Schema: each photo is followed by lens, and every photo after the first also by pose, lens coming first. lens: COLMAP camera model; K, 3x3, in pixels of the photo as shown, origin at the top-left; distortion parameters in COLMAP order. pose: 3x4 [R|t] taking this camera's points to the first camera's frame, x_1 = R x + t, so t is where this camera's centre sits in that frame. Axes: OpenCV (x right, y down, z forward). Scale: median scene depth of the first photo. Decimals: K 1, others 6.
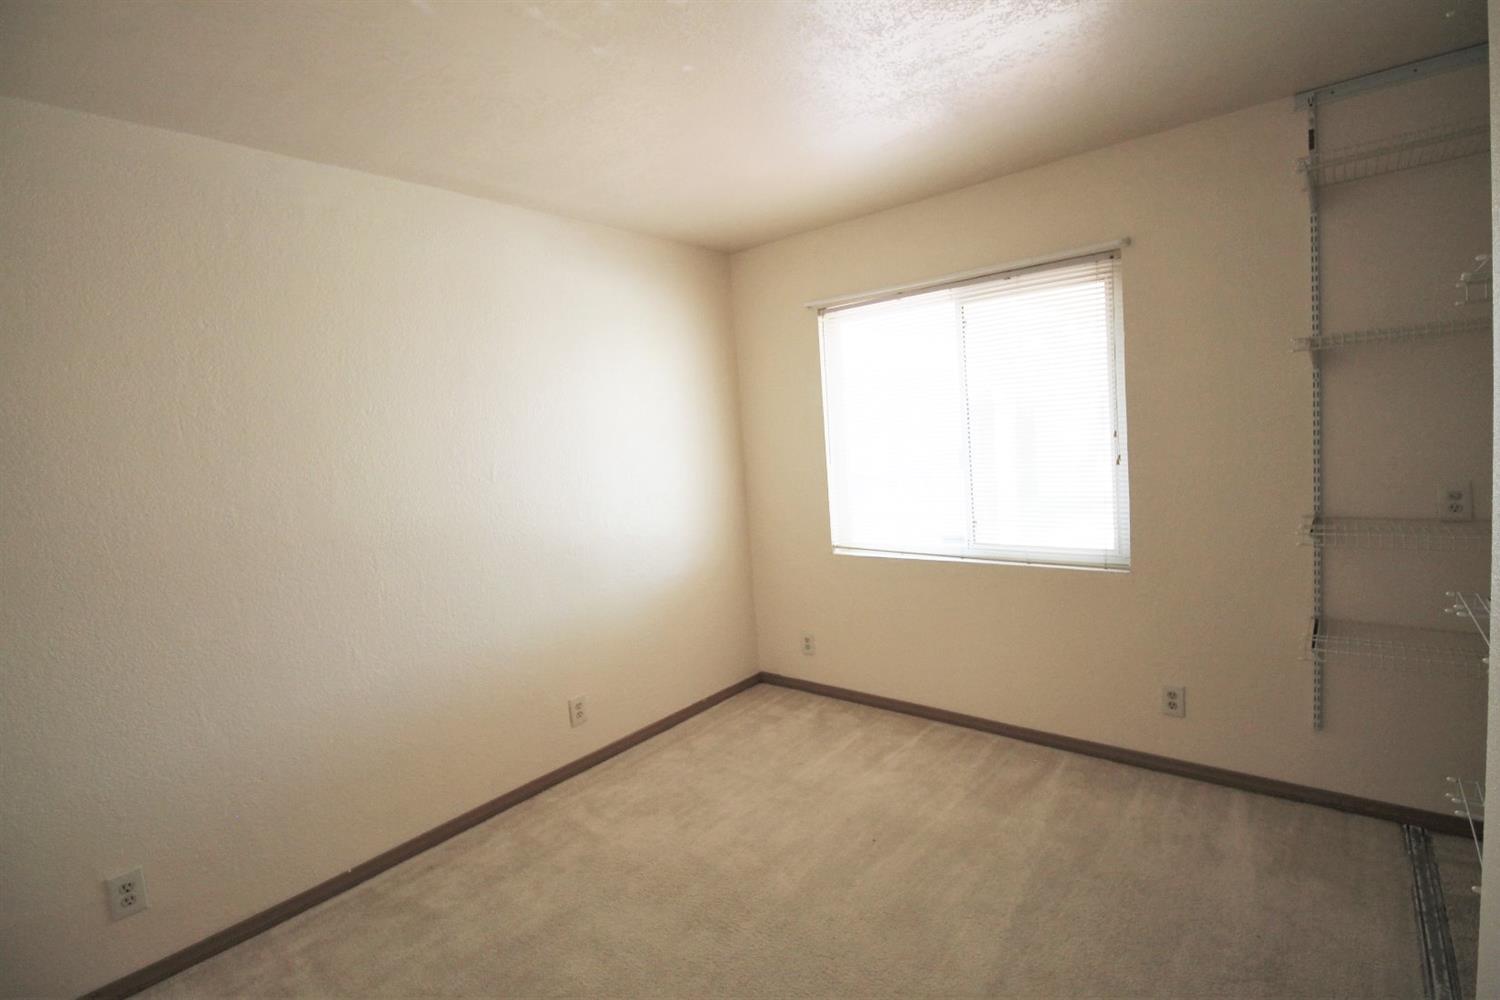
lens RADIAL K [[706.5, 0, 747.9], [0, 706.5, 498.8], [0, 0, 1]] dist [-0.009225, -0.004123]
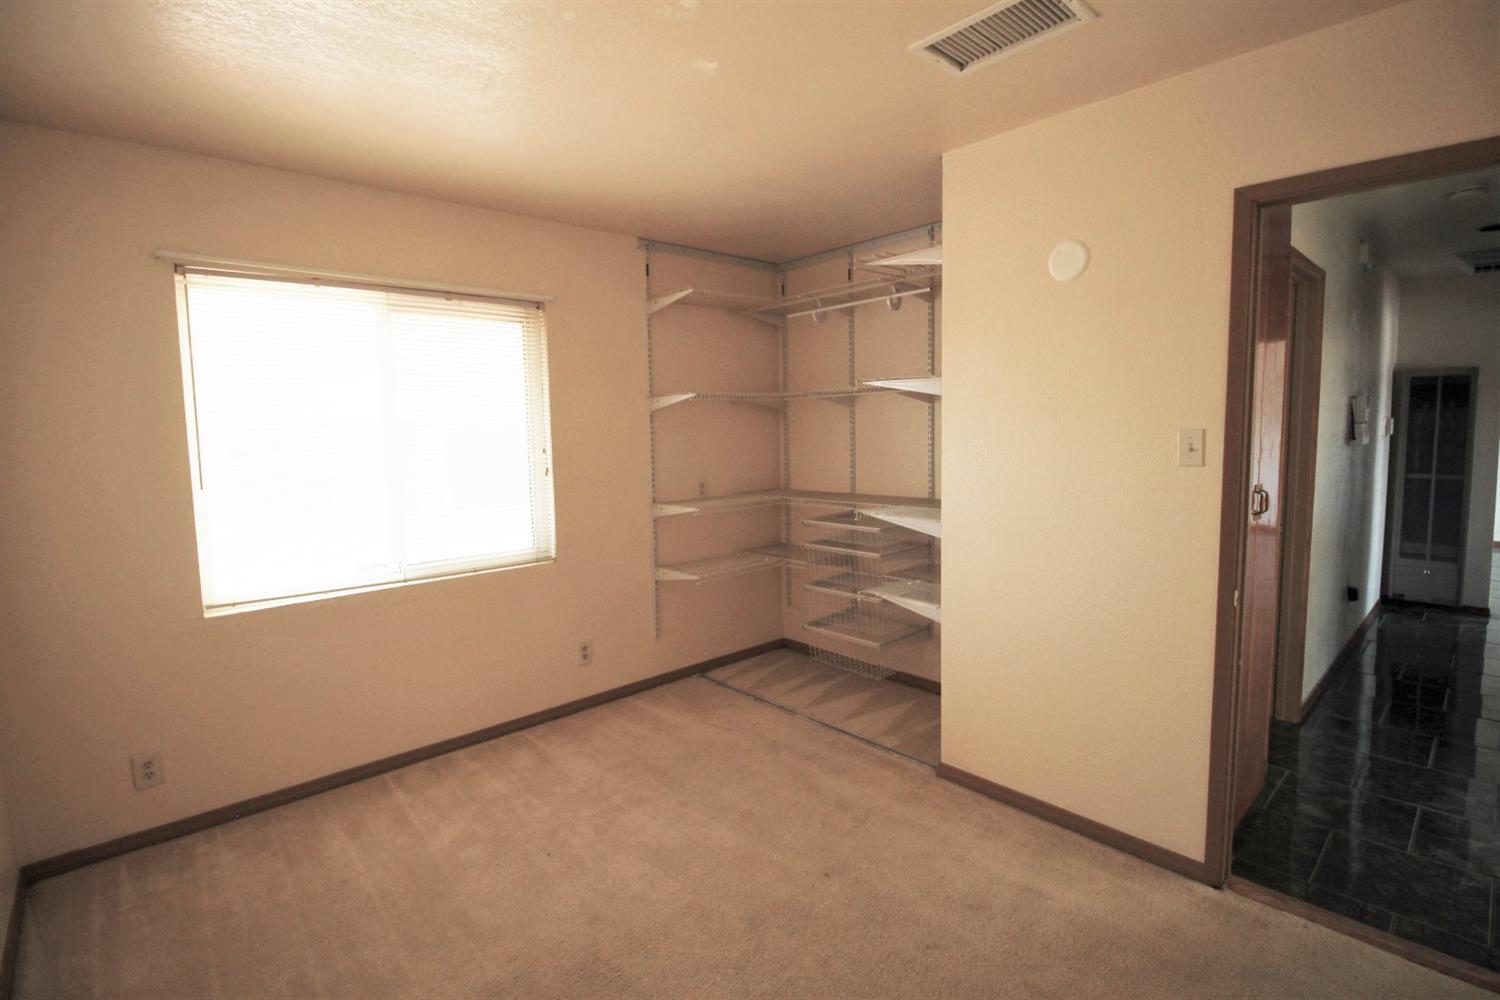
lens RADIAL K [[706.5, 0, 747.6], [0, 706.5, 496.1], [0, 0, 1]] dist [-0.009225, -0.004123]
pose [[0.126445, -0.037770, 0.991254, -0.614283], [0.096734, 0.994982, 0.025573, -0.009923], [-0.987246, 0.092655, 0.129464, 0.462643]]
